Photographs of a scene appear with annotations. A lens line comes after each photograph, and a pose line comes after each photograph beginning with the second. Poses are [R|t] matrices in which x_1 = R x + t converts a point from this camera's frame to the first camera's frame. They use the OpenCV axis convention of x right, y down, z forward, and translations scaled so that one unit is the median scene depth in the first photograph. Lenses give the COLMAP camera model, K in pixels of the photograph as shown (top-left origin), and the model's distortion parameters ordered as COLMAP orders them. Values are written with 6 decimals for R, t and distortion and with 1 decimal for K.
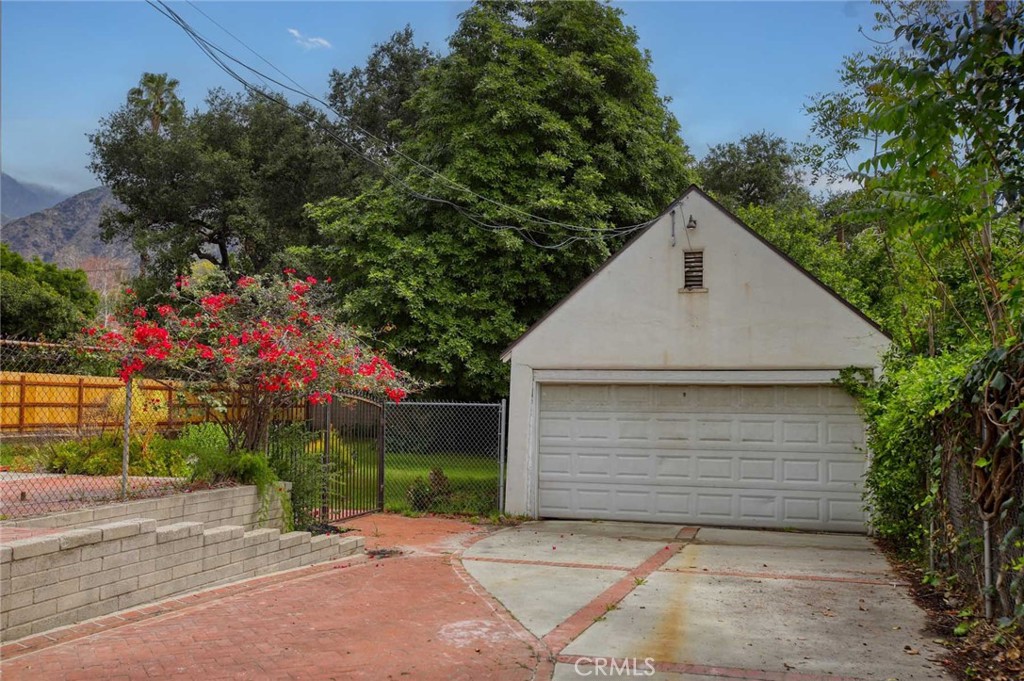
lens RADIAL K [[1045.9, 0, 511.1], [0, 1045.9, 343.2], [0, 0, 1]] dist [0.100733, 0.000000]
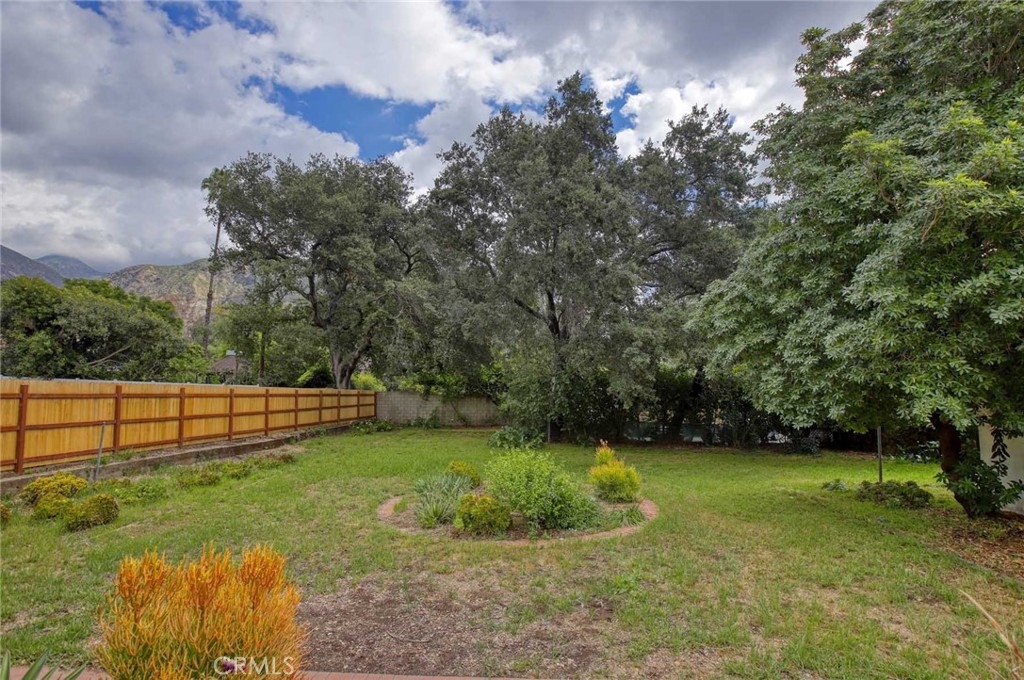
lens RADIAL K [[527.6, 0, 534.1], [0, 527.6, 342.6], [0, 0, 1]] dist [-0.039362, 0.000680]
pose [[0.955937, 0.007005, 0.293490, -0.250713], [0.002095, 0.999527, -0.030680, 0.004262], [-0.293566, 0.029943, 0.955470, 0.397366]]
